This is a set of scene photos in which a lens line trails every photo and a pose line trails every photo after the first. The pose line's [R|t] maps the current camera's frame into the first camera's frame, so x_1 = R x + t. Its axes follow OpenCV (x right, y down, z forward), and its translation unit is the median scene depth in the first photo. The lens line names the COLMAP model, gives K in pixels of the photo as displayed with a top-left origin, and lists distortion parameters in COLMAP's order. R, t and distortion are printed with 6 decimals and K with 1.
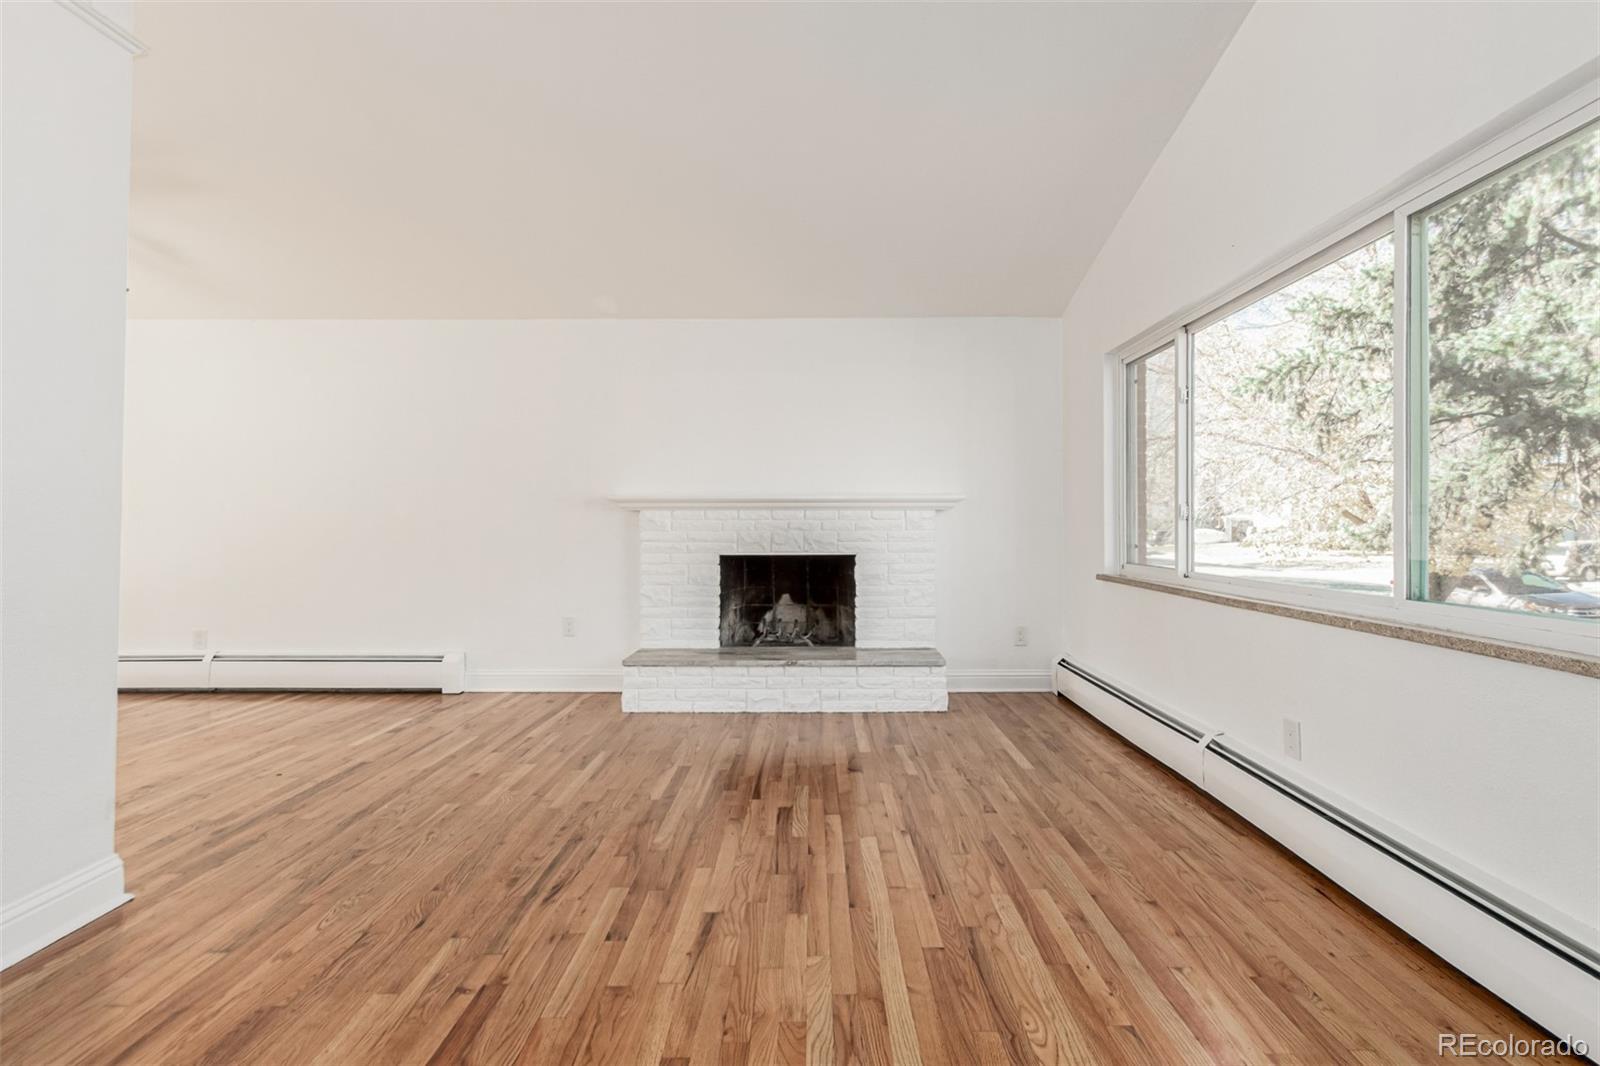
lens RADIAL K [[776.5, 0, 800.3], [0, 776.5, 523.6], [0, 0, 1]] dist [0.014927, -0.005487]
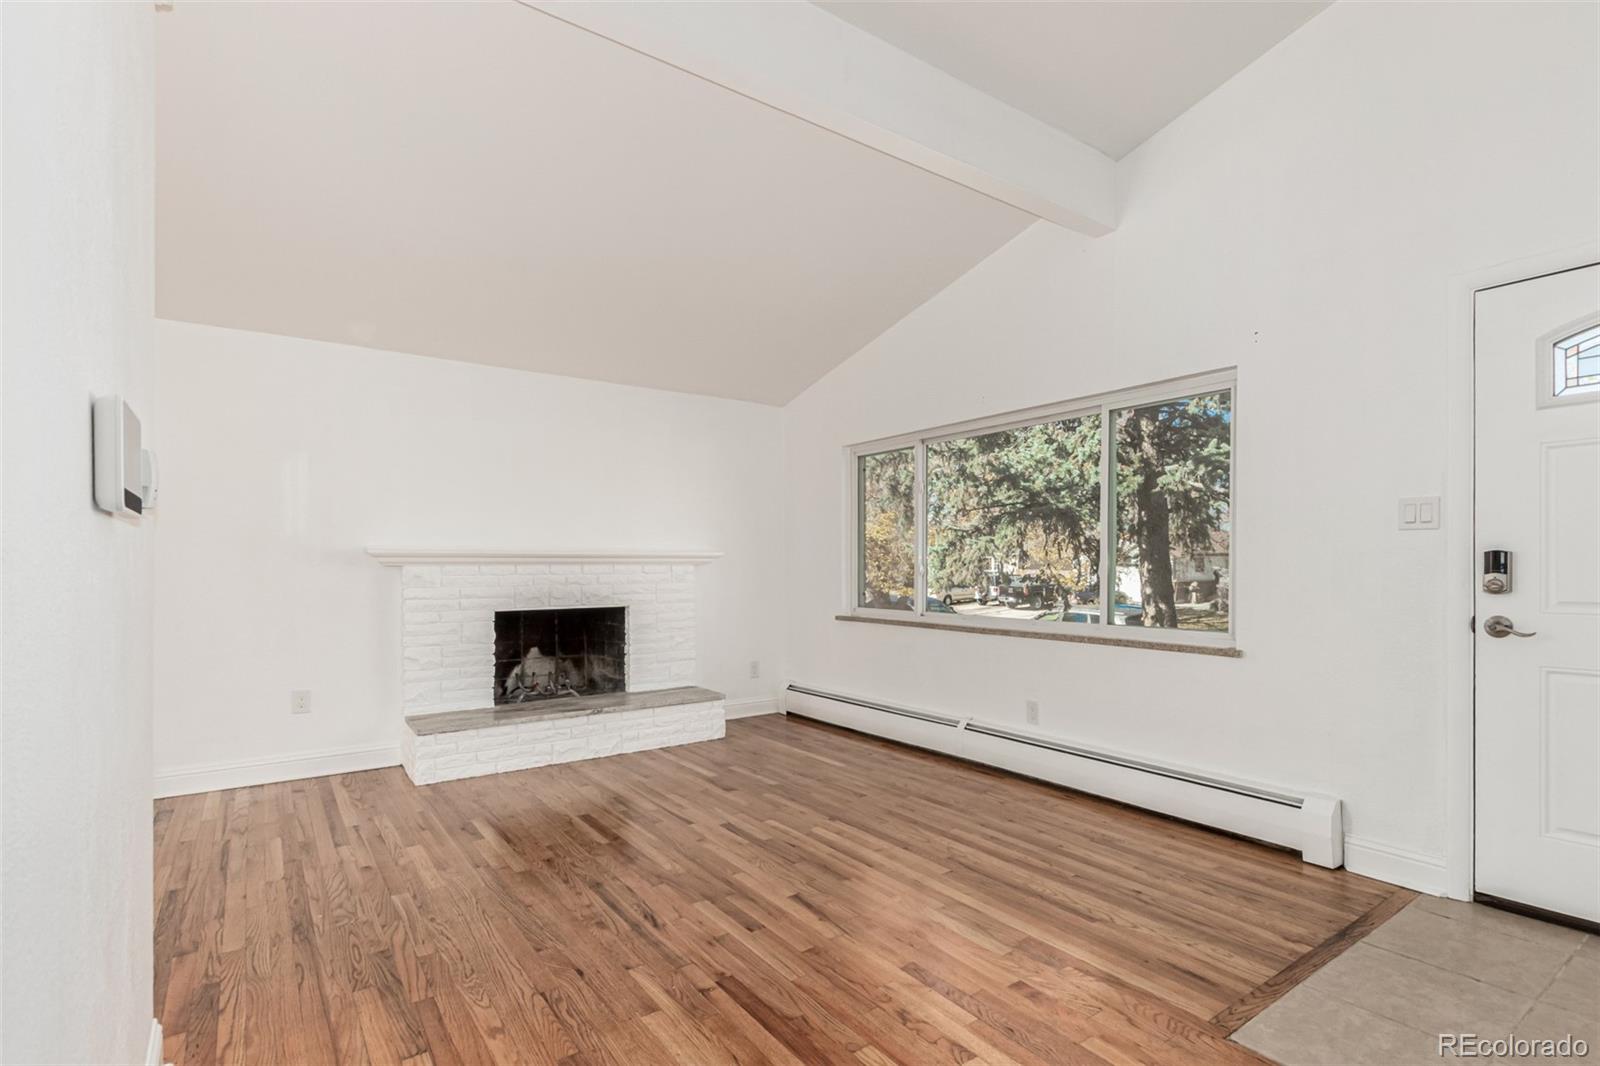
lens RADIAL K [[776.5, 0, 808.1], [0, 776.5, 570.7], [0, 0, 1]] dist [0.014927, -0.005487]
pose [[0.805478, -0.005812, 0.592598, -0.571302], [0.001587, 0.999969, 0.007650, -0.026268], [-0.592624, -0.005221, 0.805462, -0.021673]]
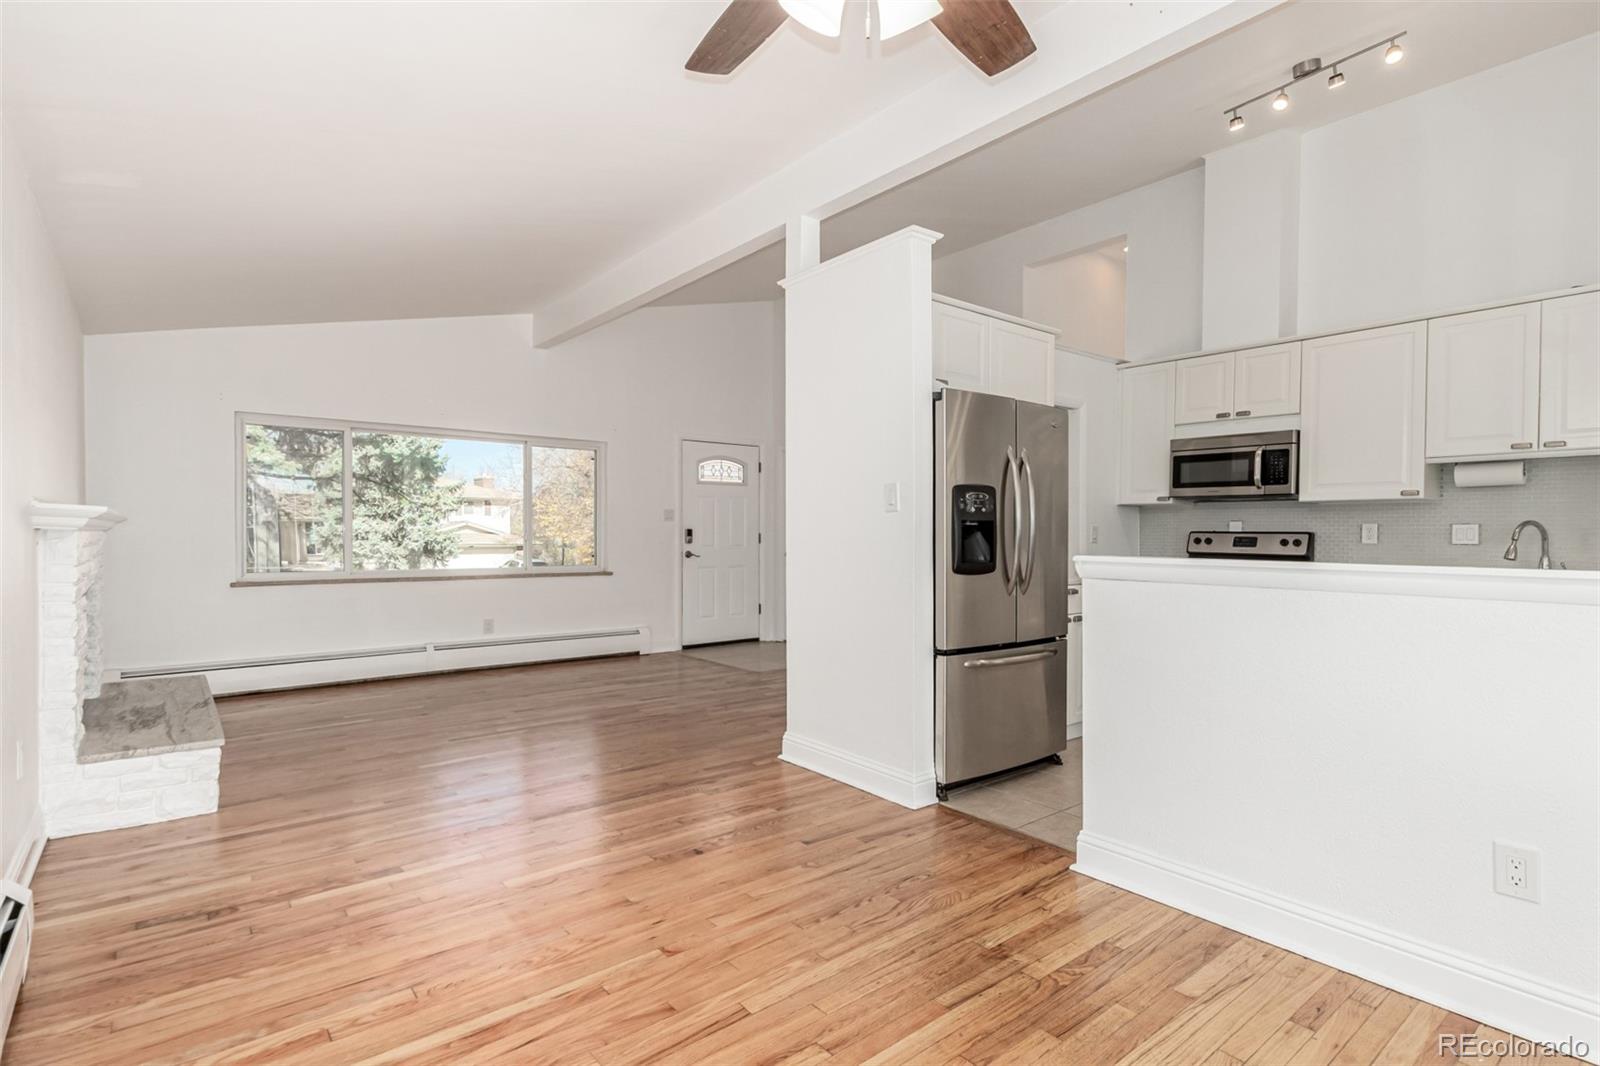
lens RADIAL K [[776.5, 0, 803.0], [0, 776.5, 542.4], [0, 0, 1]] dist [0.014927, -0.005487]
pose [[-0.638056, -0.009734, 0.769929, -1.606433], [-0.003914, 0.999948, 0.009399, -0.021515], [-0.769980, 0.002984, -0.638061, 1.490783]]
